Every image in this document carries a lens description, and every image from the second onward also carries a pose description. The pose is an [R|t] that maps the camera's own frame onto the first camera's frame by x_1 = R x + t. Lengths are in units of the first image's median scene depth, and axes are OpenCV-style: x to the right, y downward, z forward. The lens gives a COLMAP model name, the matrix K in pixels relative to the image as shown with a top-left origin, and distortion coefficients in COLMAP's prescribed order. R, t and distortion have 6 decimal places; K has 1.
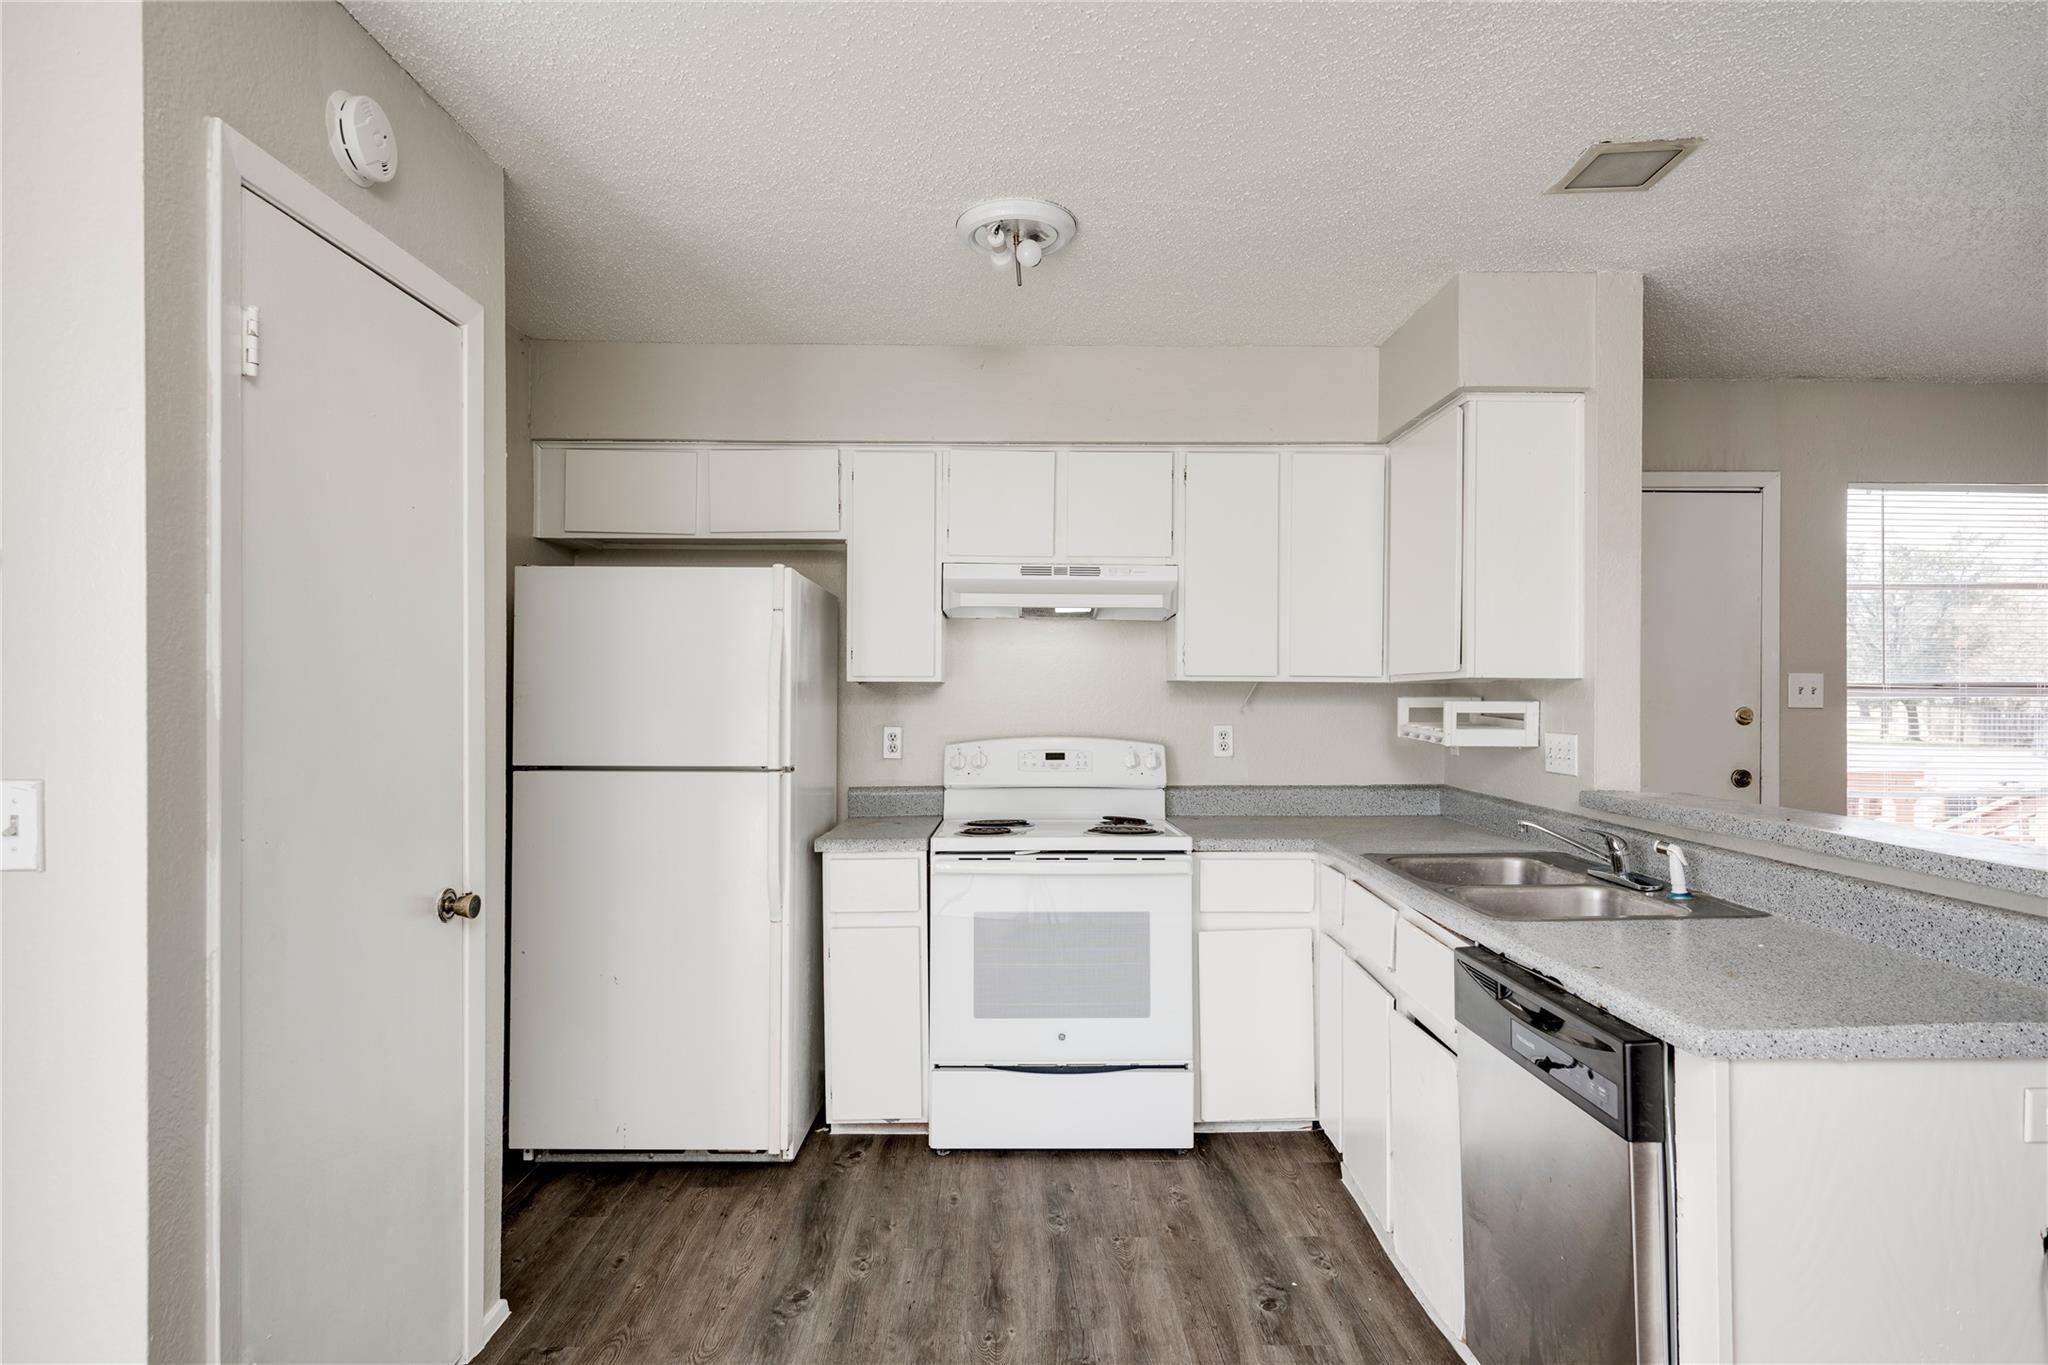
lens RADIAL K [[1091.8, 0, 1038.1], [0, 1091.8, 691.6], [0, 0, 1]] dist [-0.003564, -0.000412]
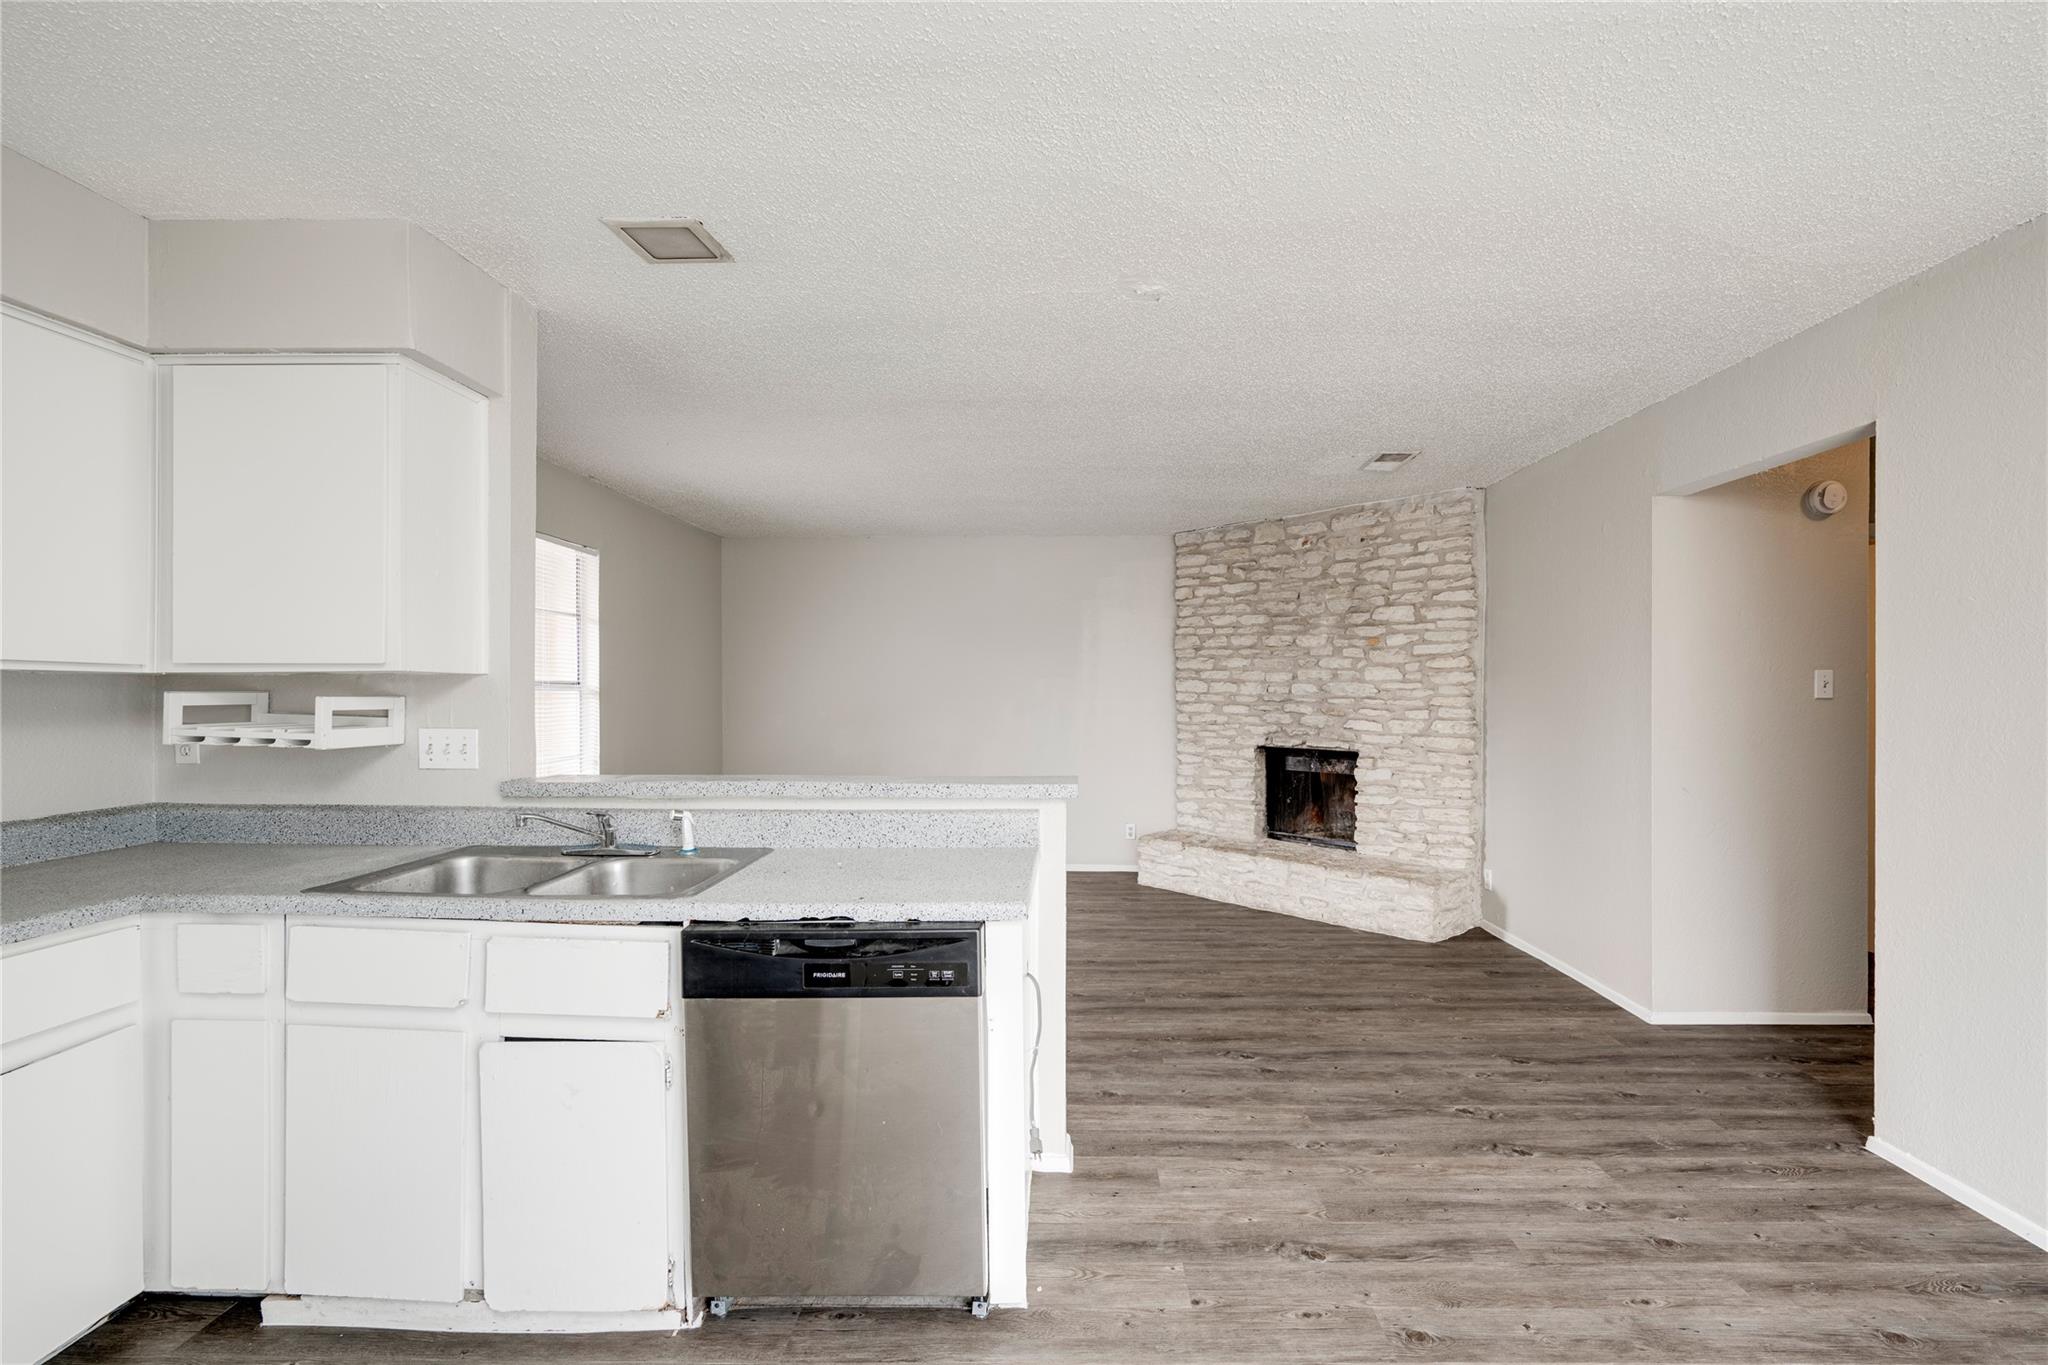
lens RADIAL K [[886.6, 0, 1060.8], [0, 886.6, 698.0], [0, 0, 1]] dist [-0.001268, 0.000023]
pose [[0.035360, -0.009286, 0.999331, -0.298764], [-0.004008, 0.999947, 0.009434, 0.000630], [-0.999367, -0.004339, 0.035321, 0.397799]]
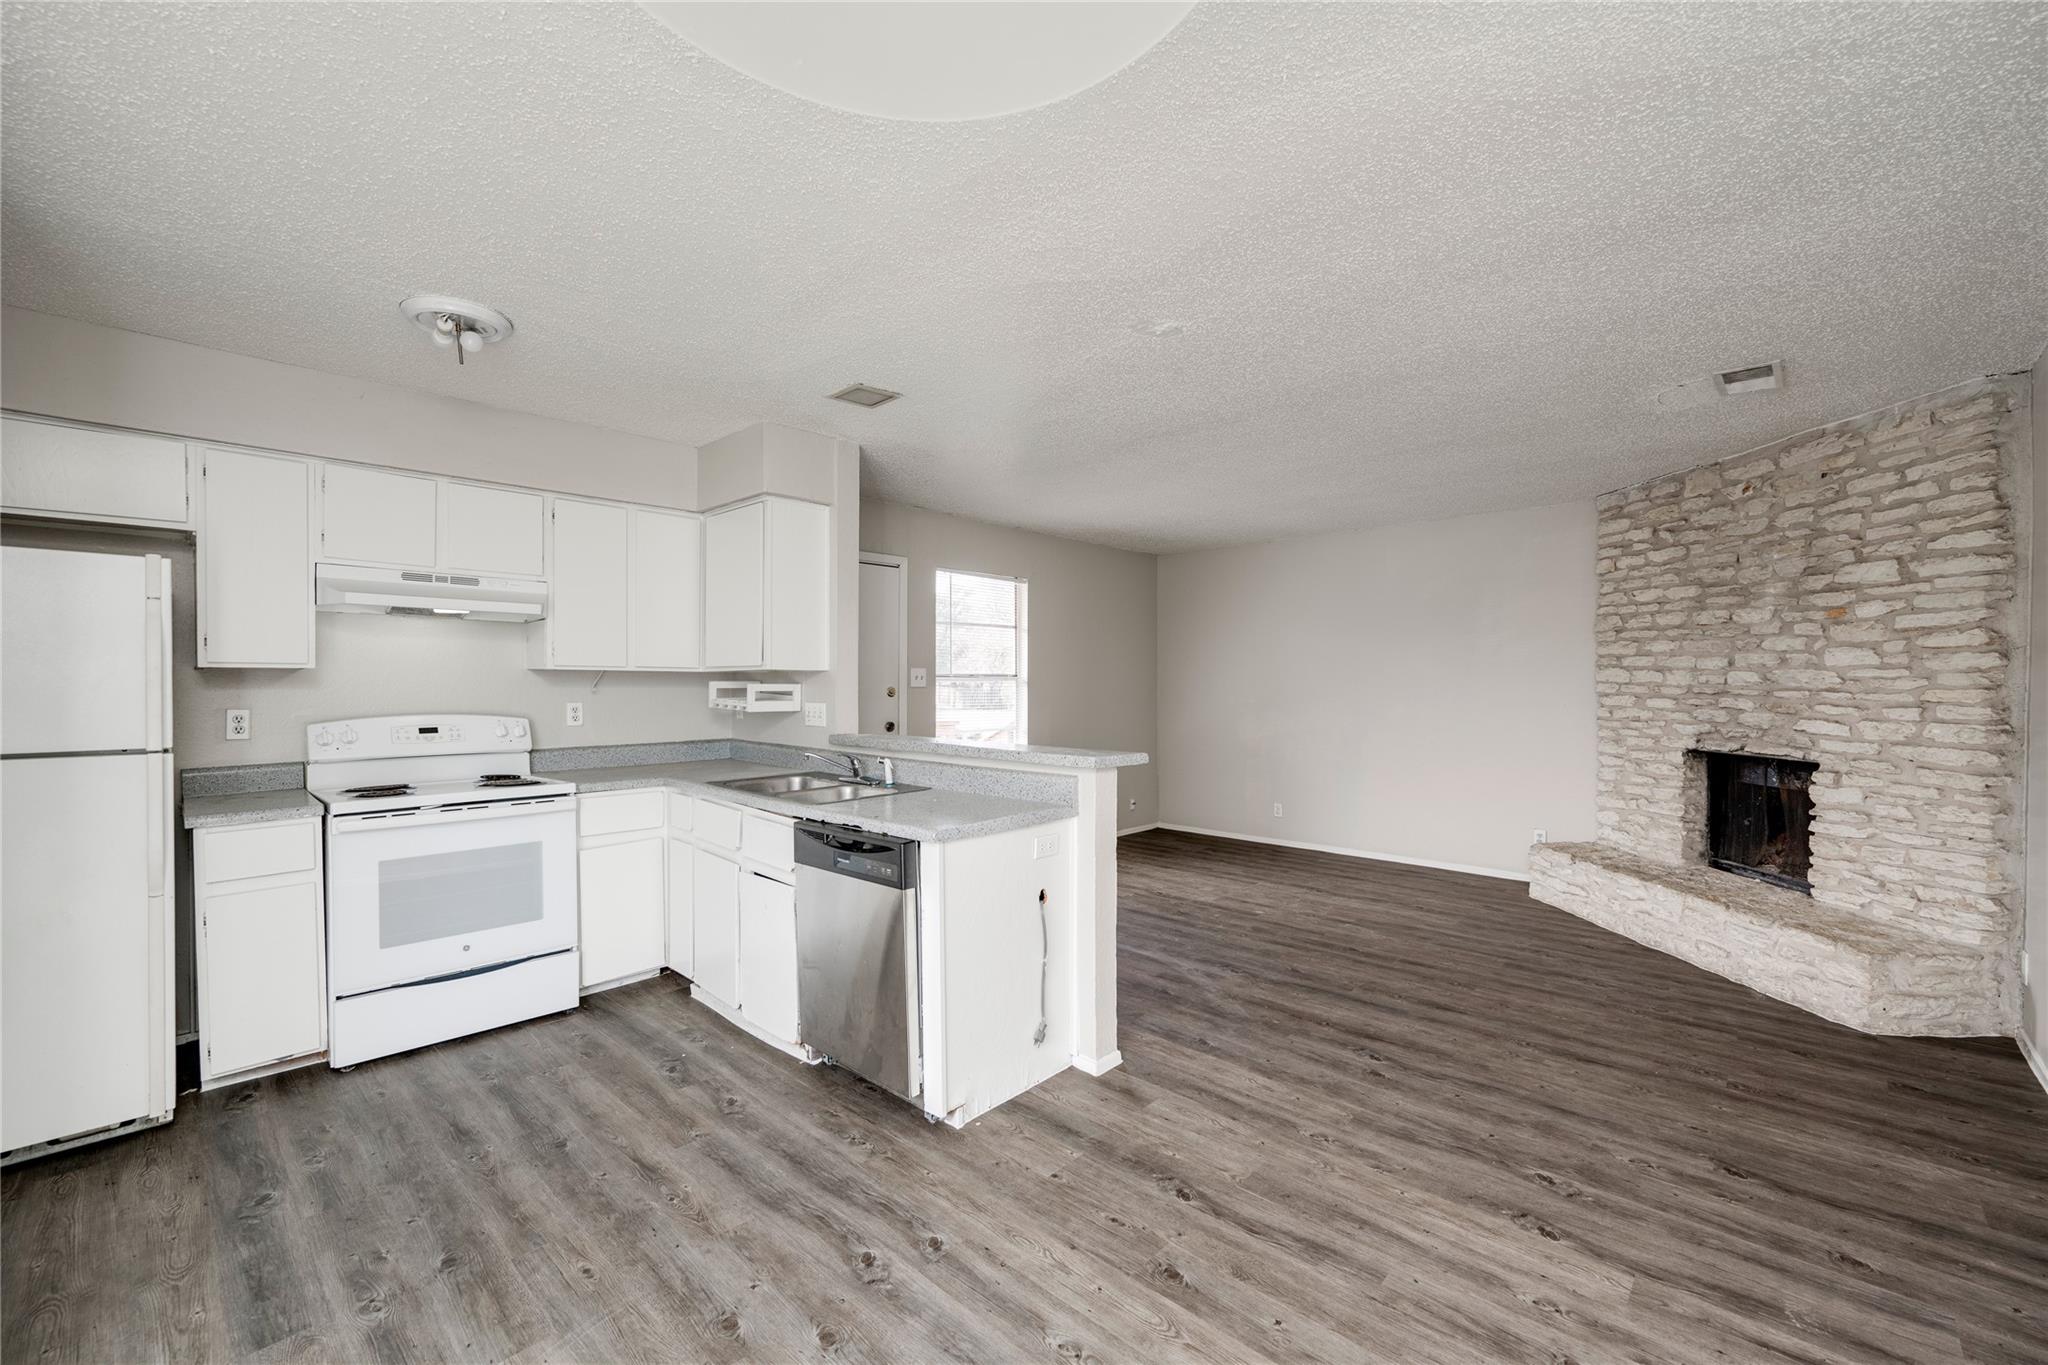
lens RADIAL K [[830.9, 0, 1027.4], [0, 830.9, 688.2], [0, 0, 1]] dist [0.001254, -0.000081]
pose [[0.701836, -0.007057, 0.712303, -0.206694], [-0.001974, 0.999928, 0.011851, -0.000147], [-0.712335, -0.009723, 0.701772, -0.145289]]
